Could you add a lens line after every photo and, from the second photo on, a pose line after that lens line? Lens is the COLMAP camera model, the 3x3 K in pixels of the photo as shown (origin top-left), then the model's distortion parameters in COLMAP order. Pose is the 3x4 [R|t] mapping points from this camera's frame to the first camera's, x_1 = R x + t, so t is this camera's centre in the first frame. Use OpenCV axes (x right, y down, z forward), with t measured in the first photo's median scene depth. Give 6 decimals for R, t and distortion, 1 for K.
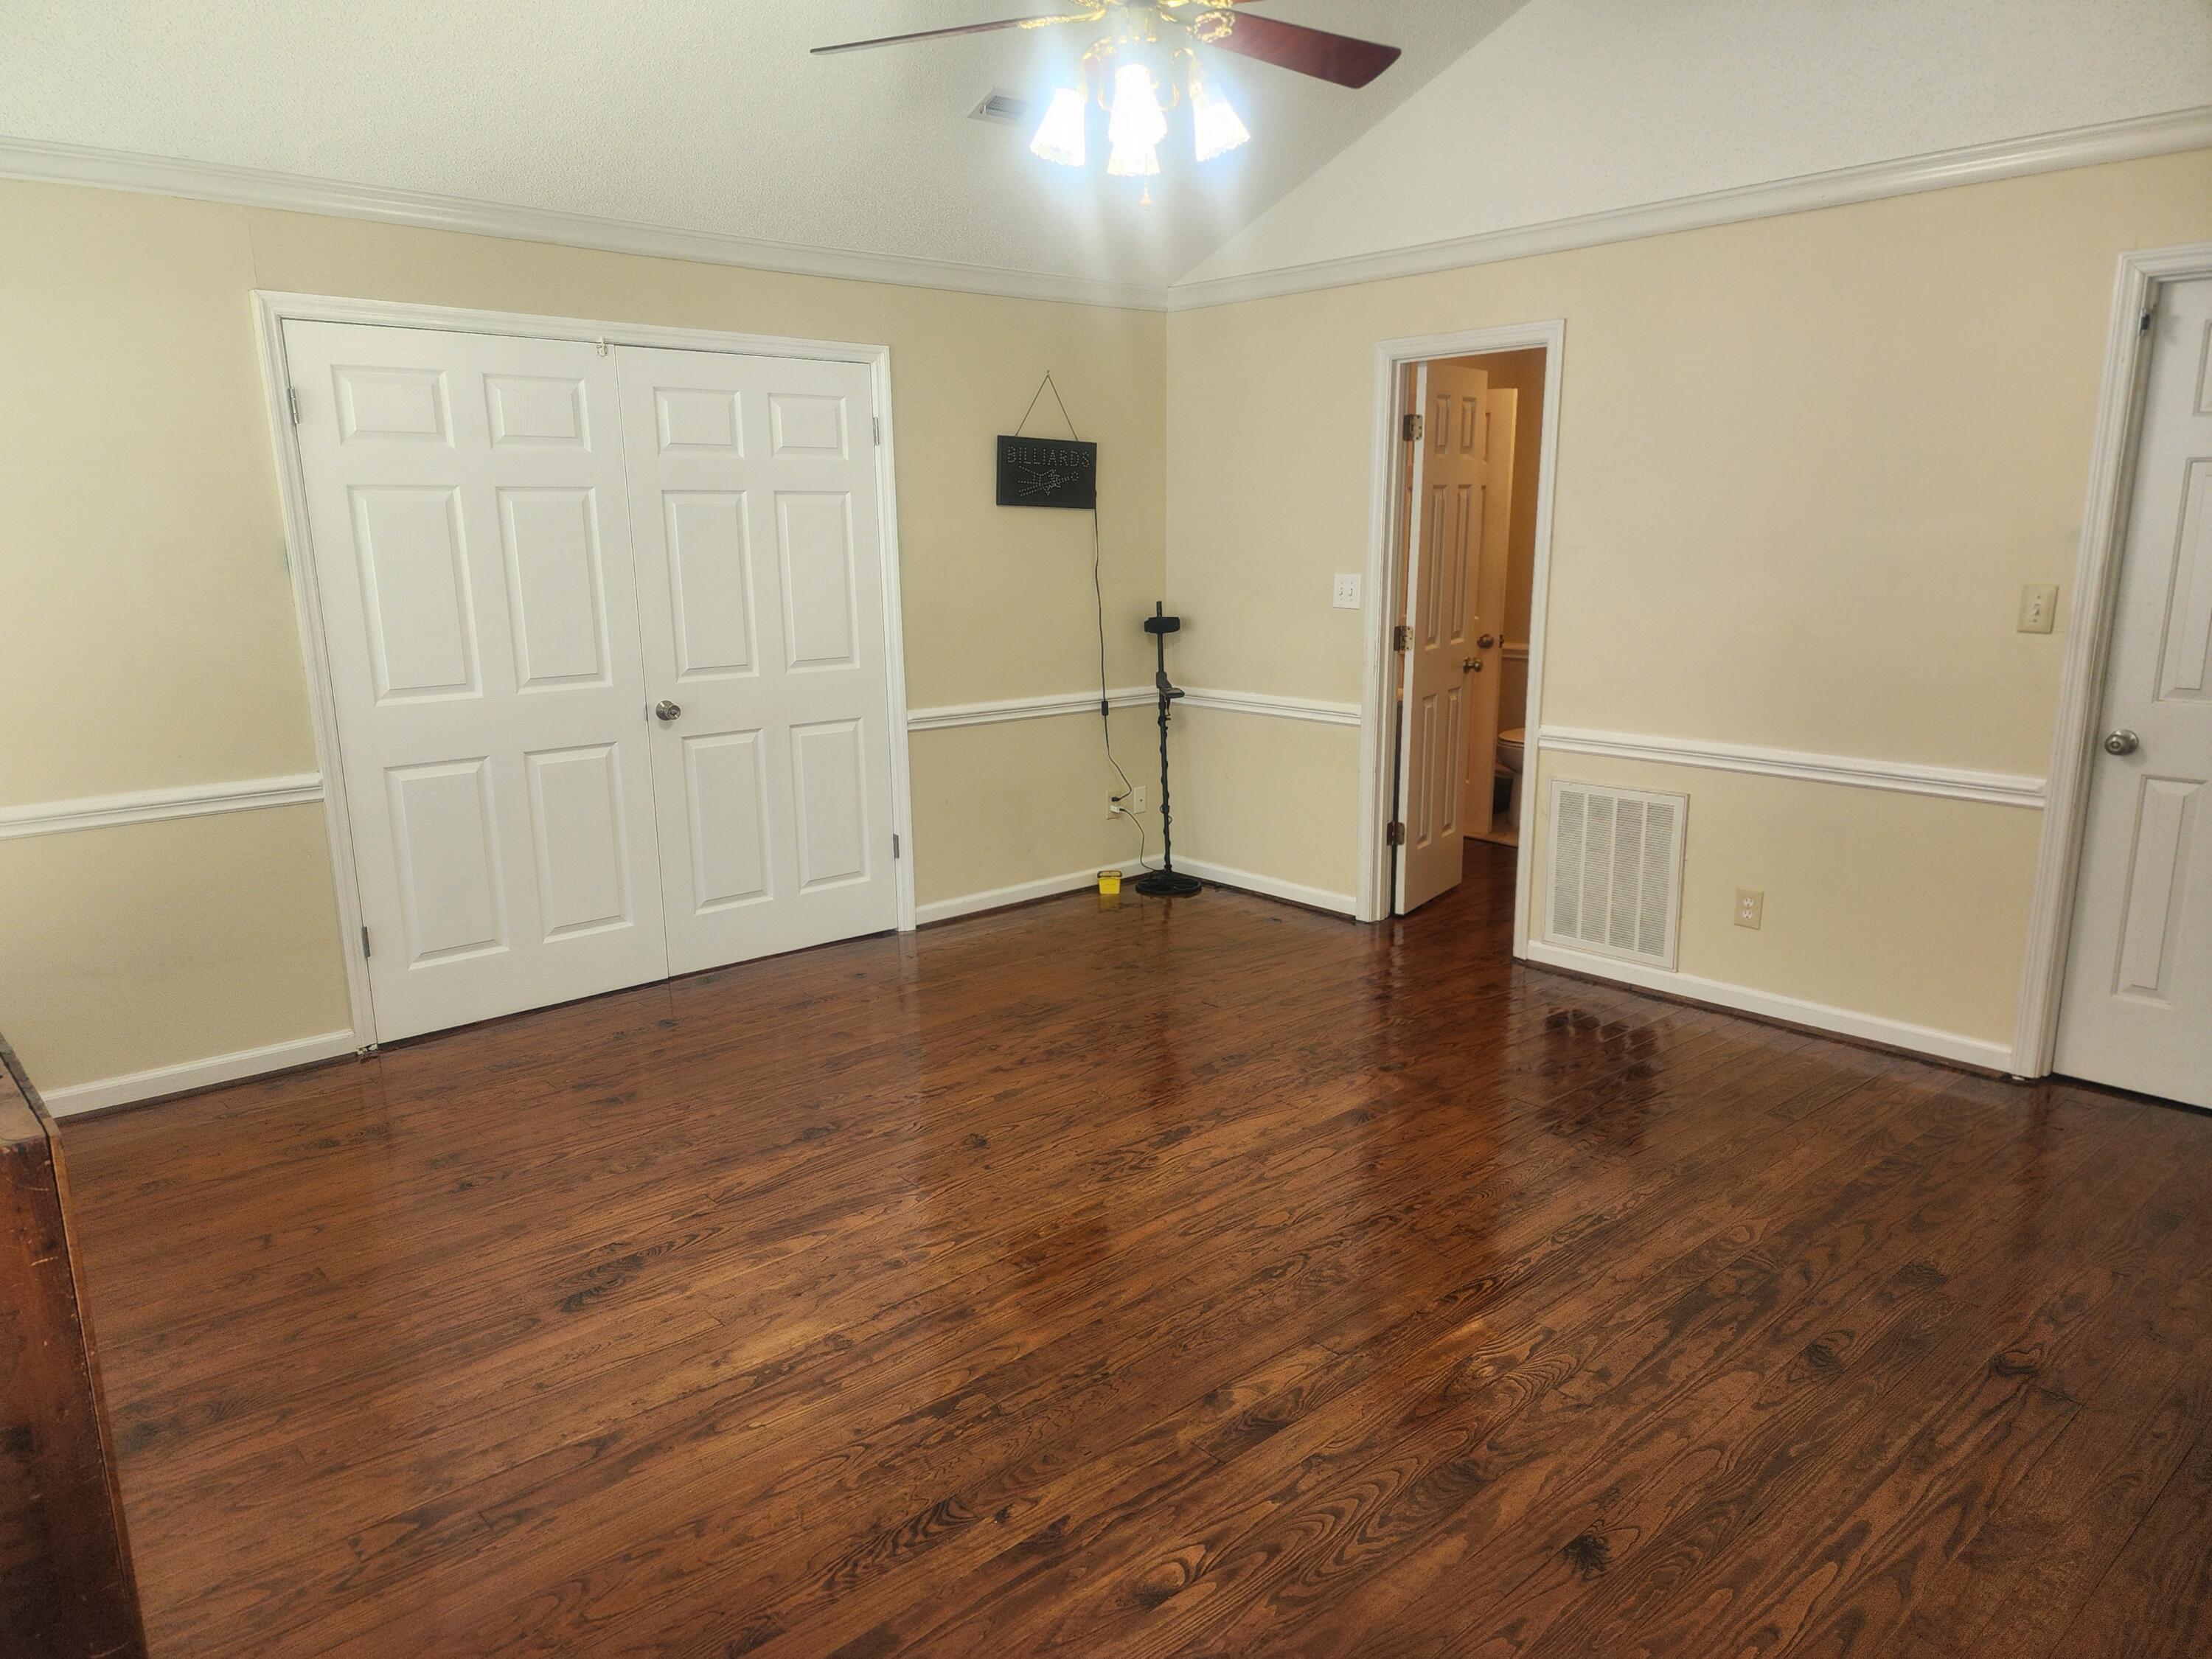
lens RADIAL K [[1485.7, 0, 1098.3], [0, 1485.7, 831.9], [0, 0, 1]] dist [0.054074, -0.037834]
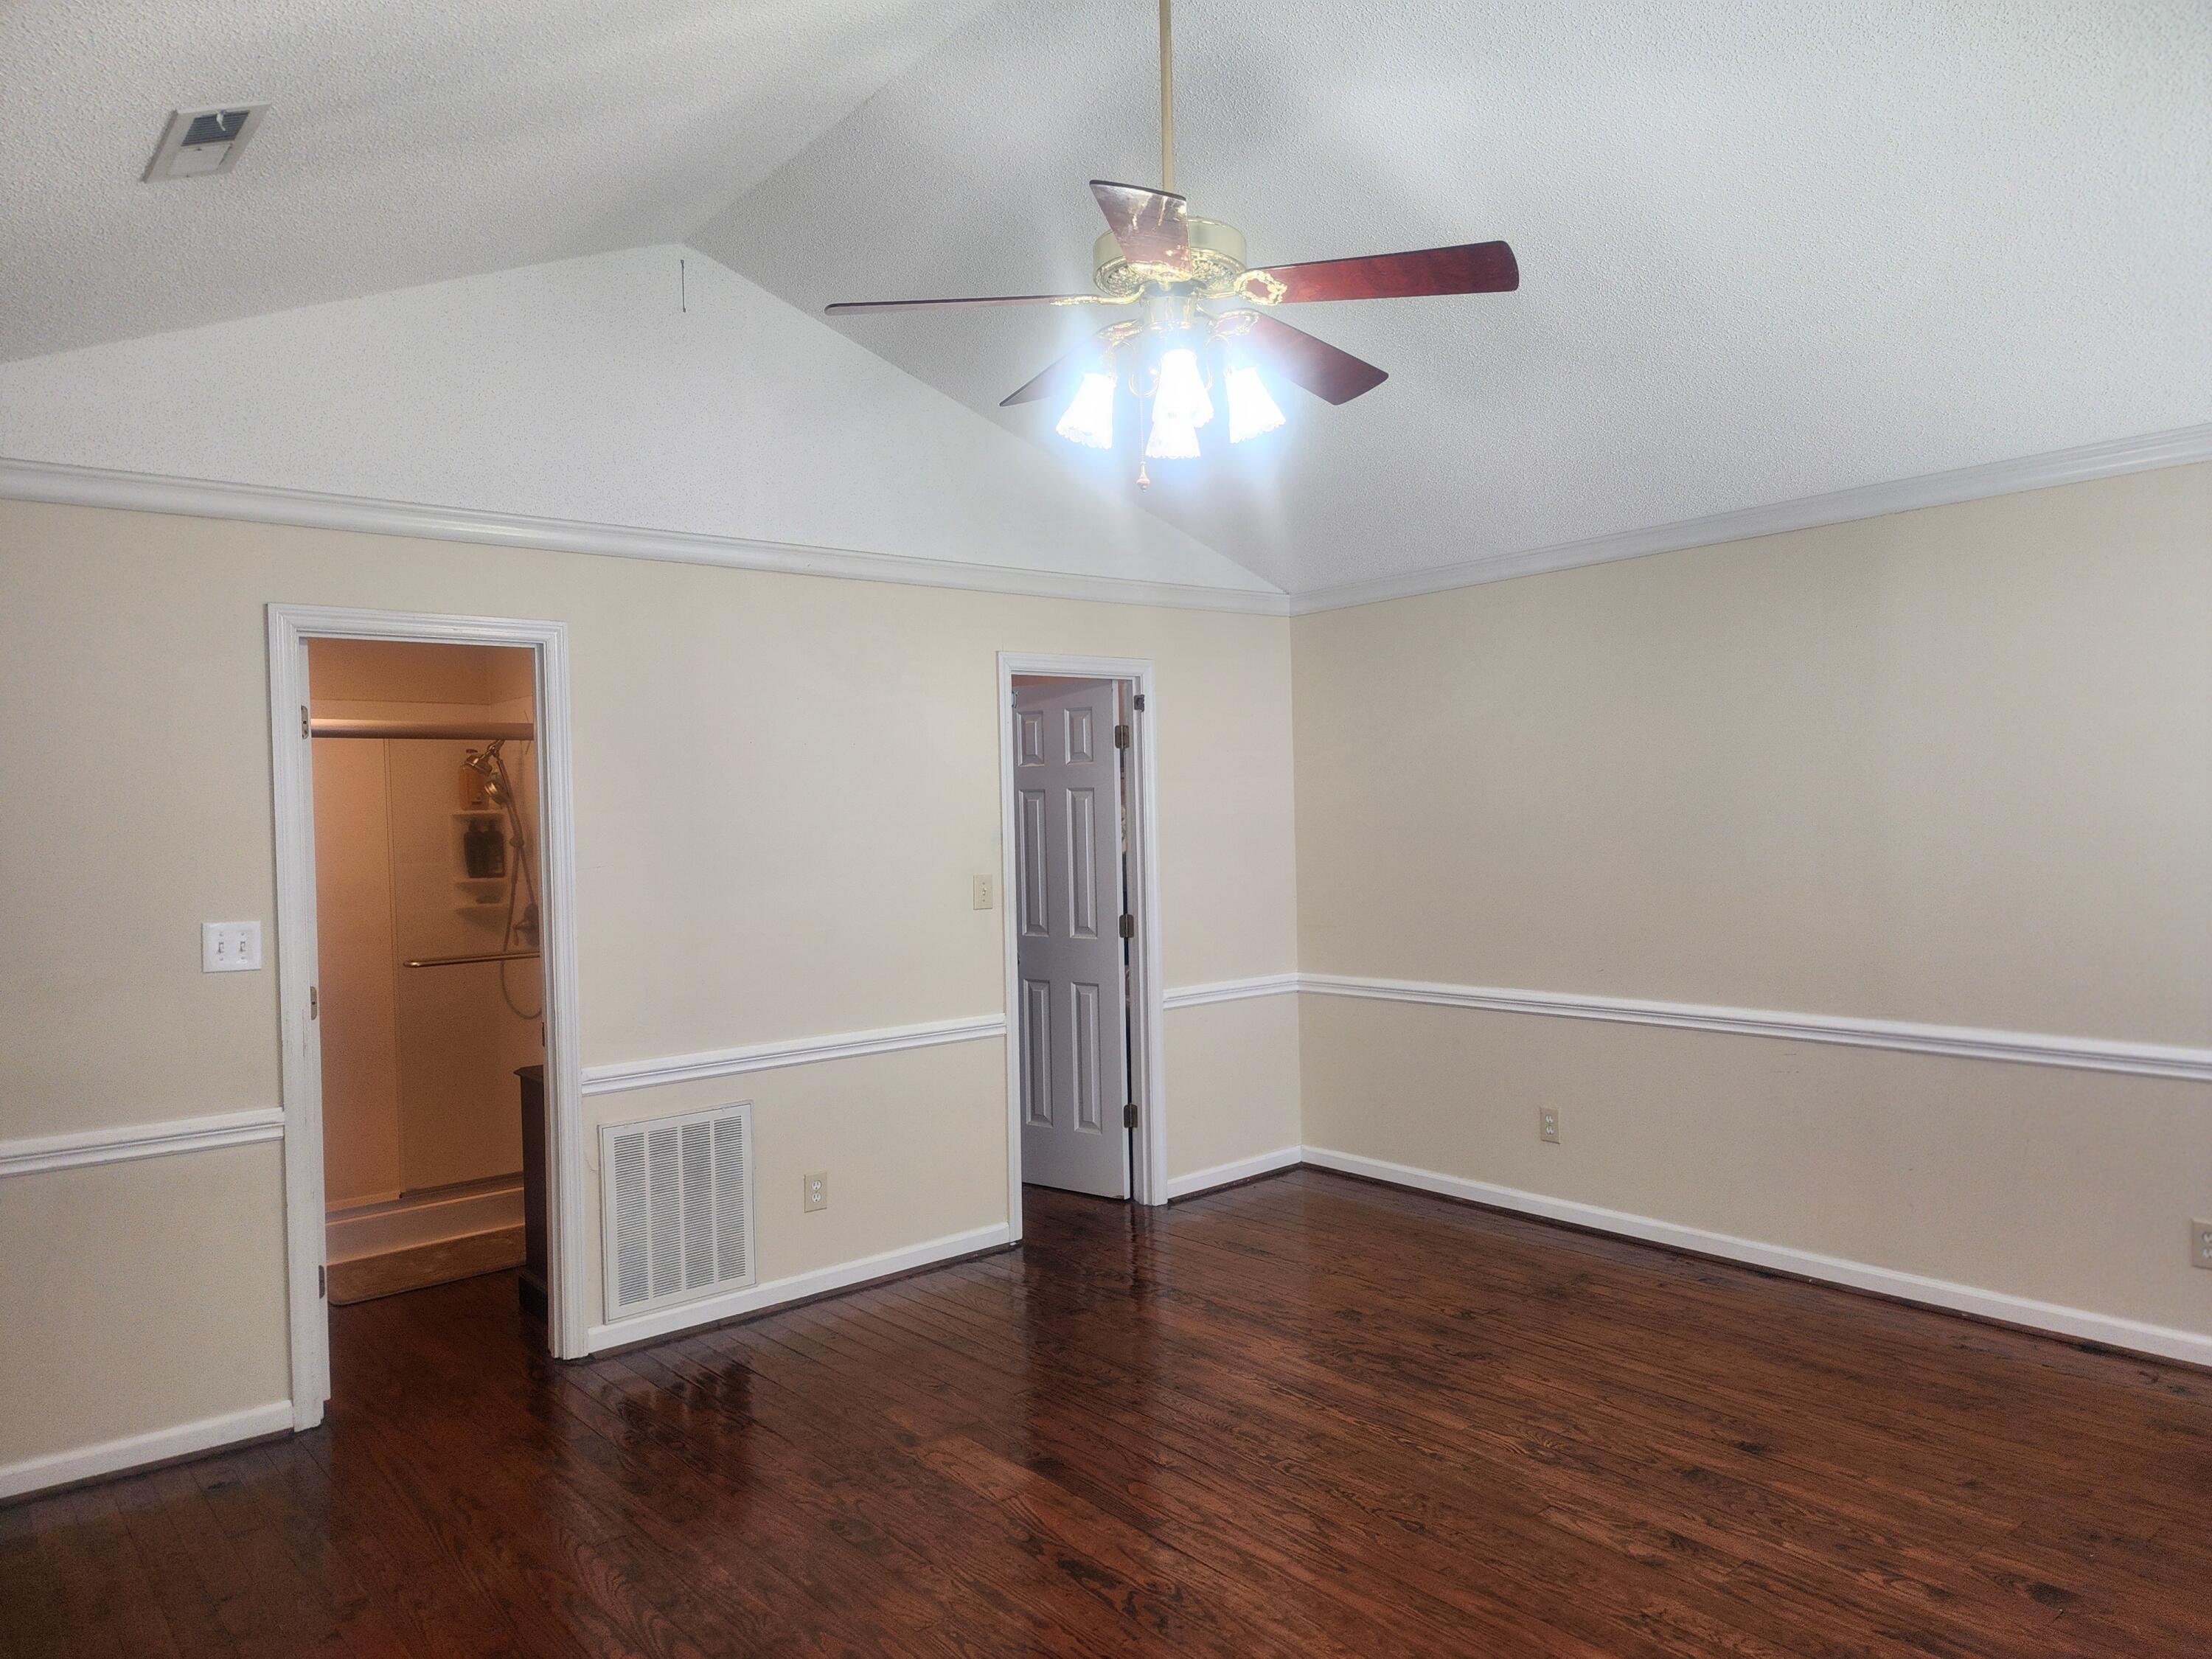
lens RADIAL K [[1485.7, 0, 1119.4], [0, 1485.7, 850.0], [0, 0, 1]] dist [0.054074, -0.037834]
pose [[0.020403, -0.010076, 0.999741, -0.576577], [0.232317, 0.972627, 0.005061, -0.131359], [-0.972426, 0.232154, 0.022185, 0.676881]]
